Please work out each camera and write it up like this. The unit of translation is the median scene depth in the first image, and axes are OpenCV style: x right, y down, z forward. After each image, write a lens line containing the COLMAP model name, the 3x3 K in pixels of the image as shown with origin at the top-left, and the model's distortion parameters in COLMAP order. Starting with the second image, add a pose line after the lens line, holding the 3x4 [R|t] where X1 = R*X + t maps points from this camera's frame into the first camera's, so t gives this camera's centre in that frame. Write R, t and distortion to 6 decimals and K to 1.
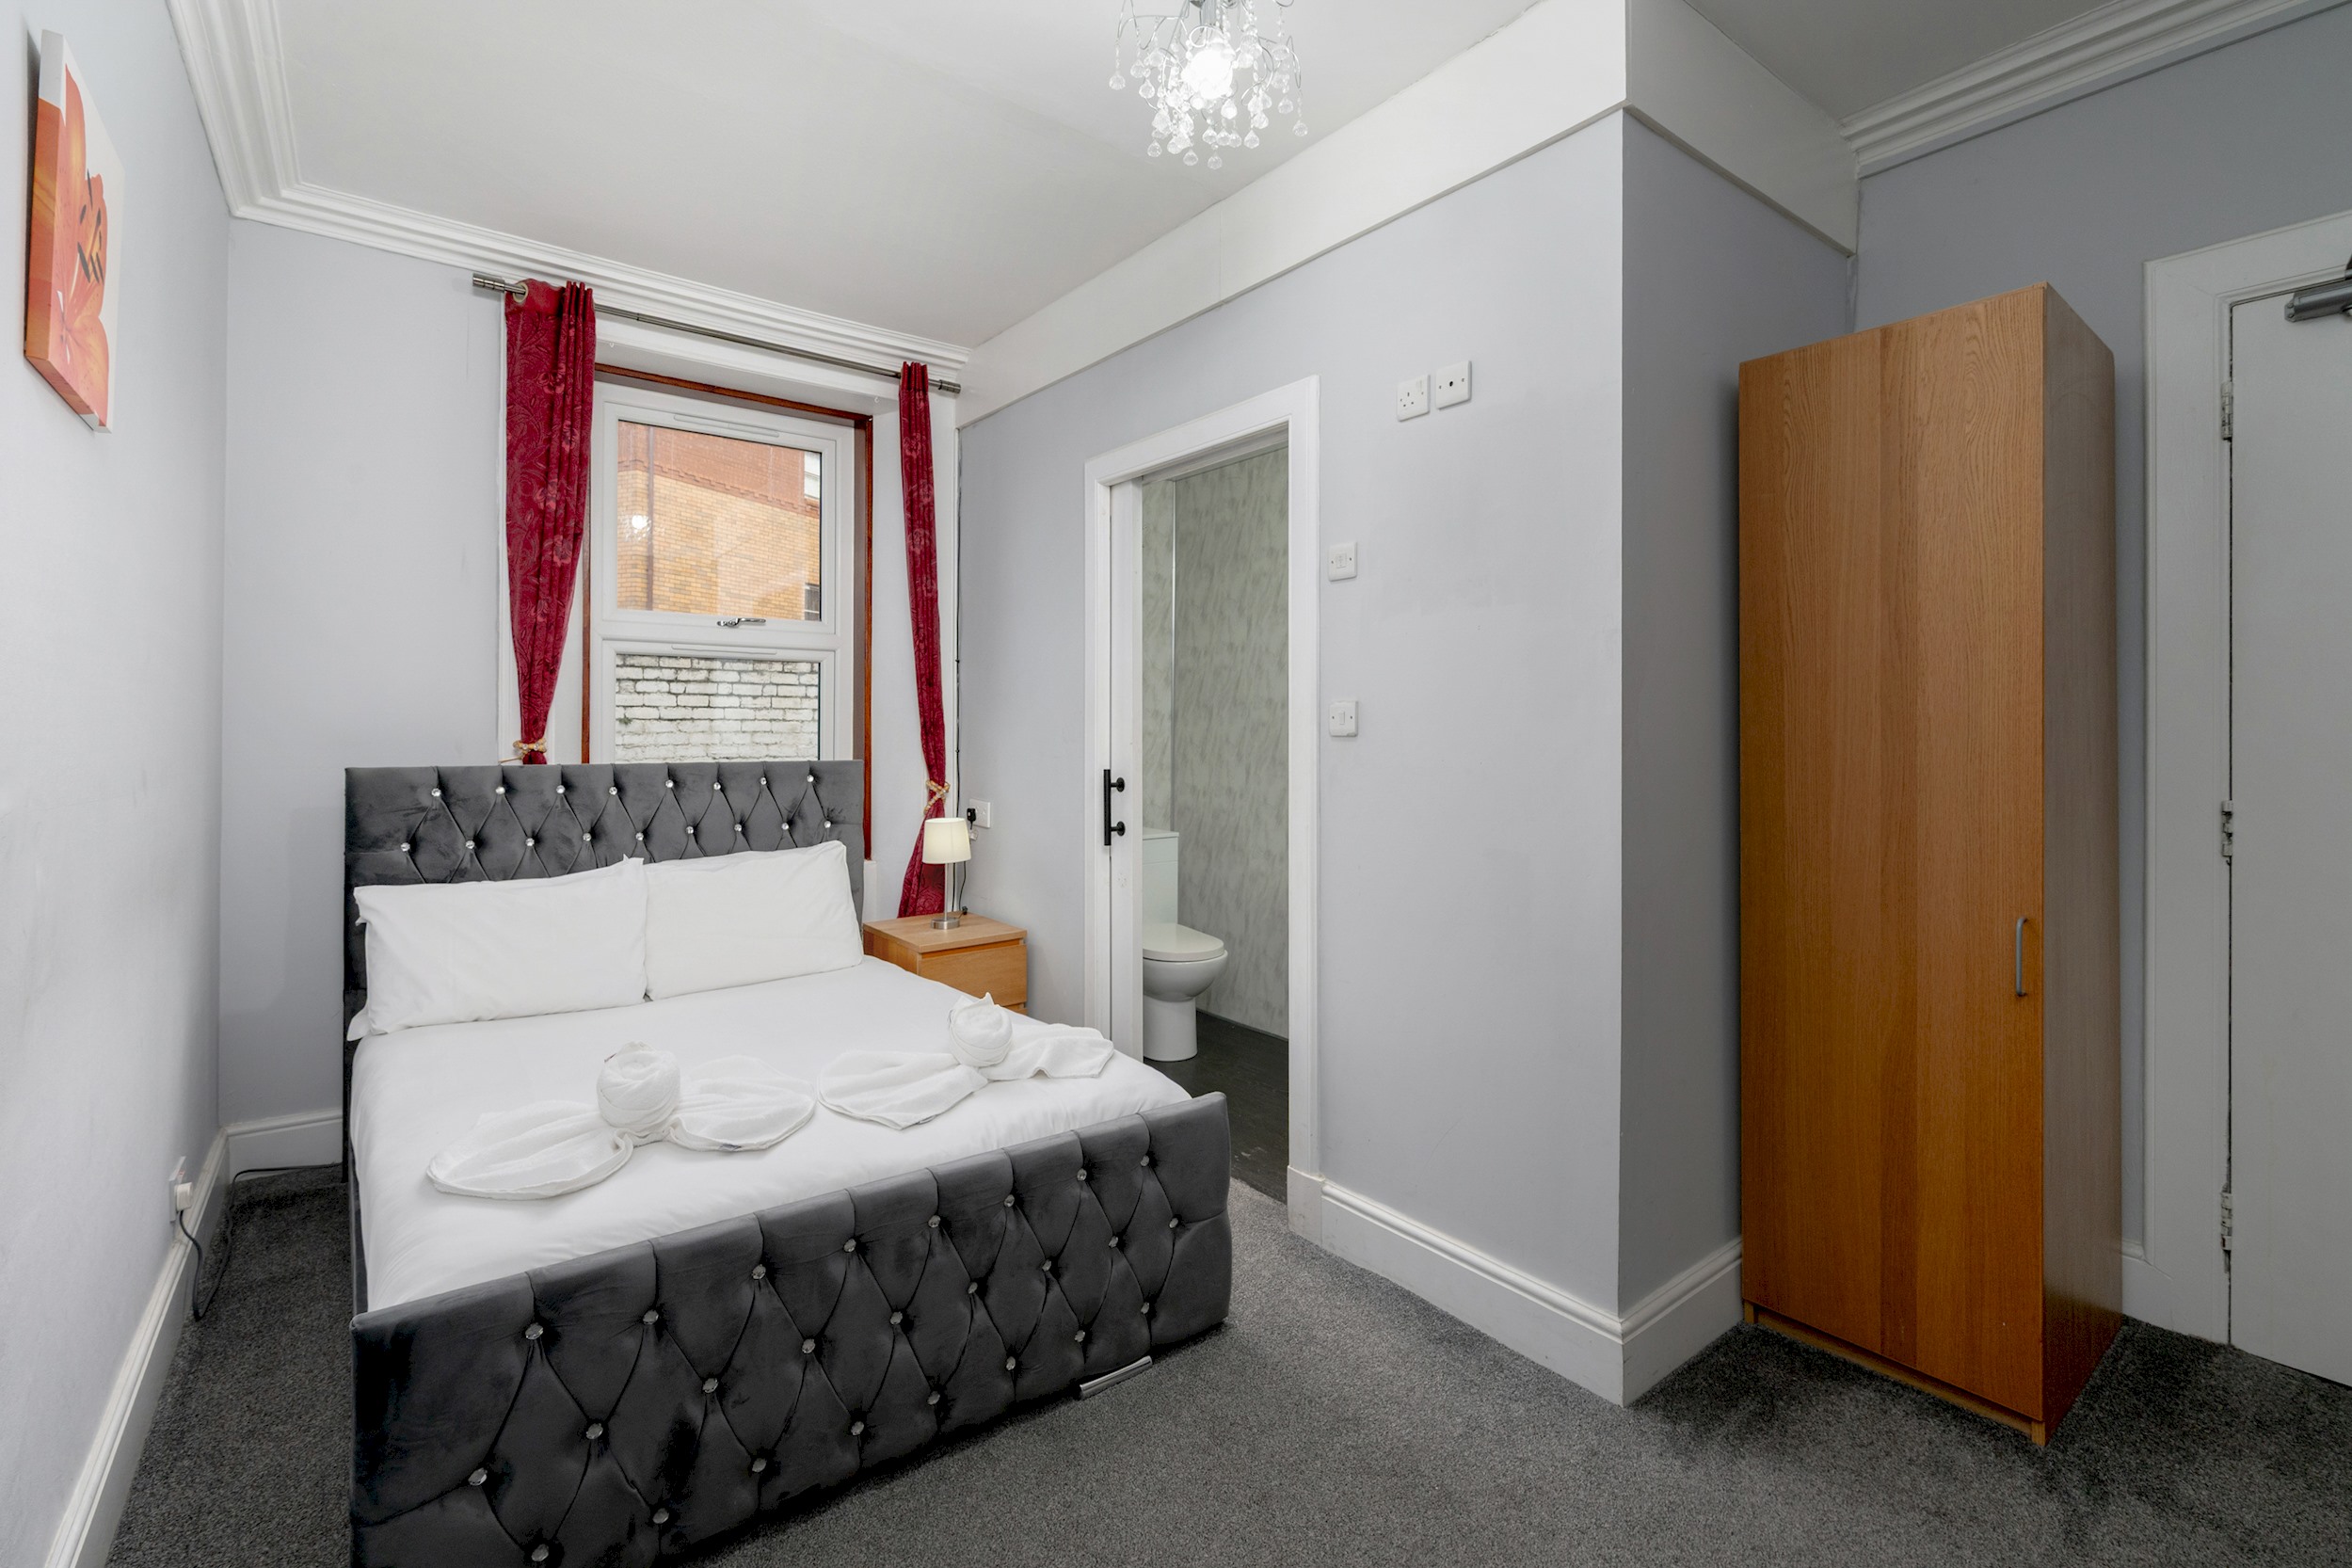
lens RADIAL K [[1052.0, 0, 1182.1], [0, 1052.0, 716.3], [0, 0, 1]] dist [-0.001787, -0.000249]
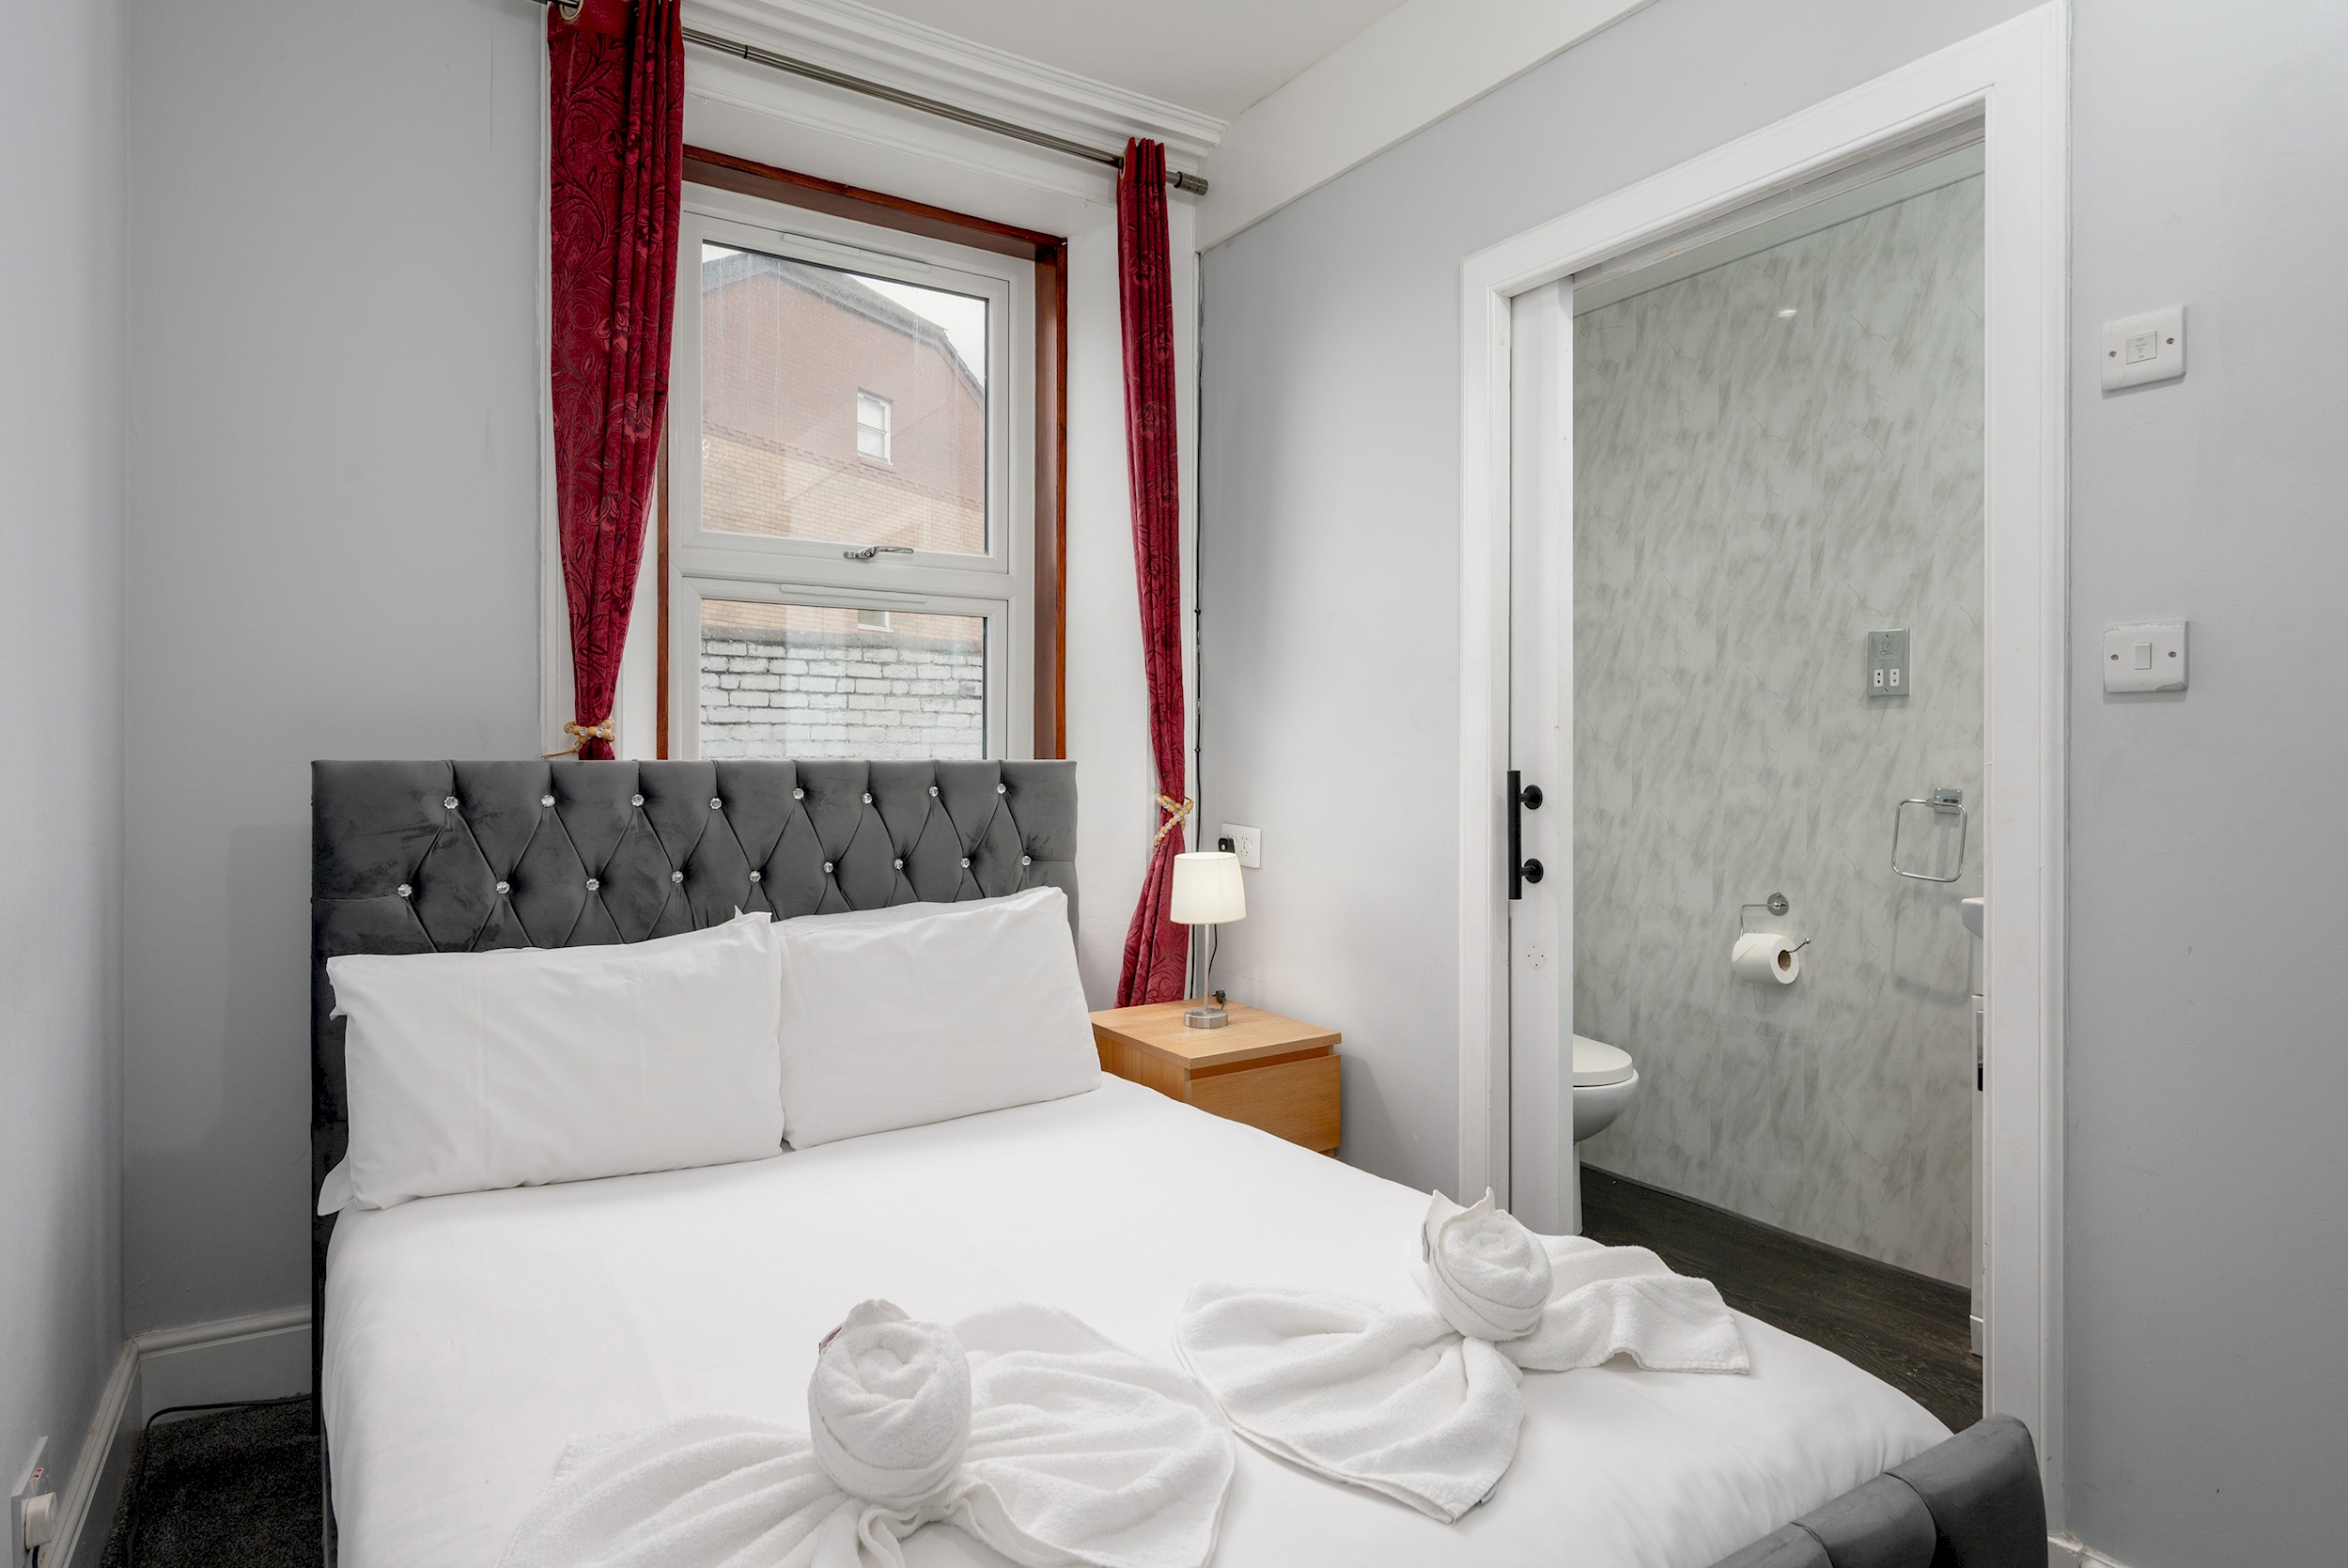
lens RADIAL K [[1283.2, 0, 1163.7], [0, 1283.2, 746.9], [0, 0, 1]] dist [-0.003159, 0.001715]
pose [[0.995911, -0.000541, -0.090333, -0.210404], [0.001238, 0.999970, 0.007658, 0.032154], [0.090326, -0.007738, 0.995882, 0.269598]]
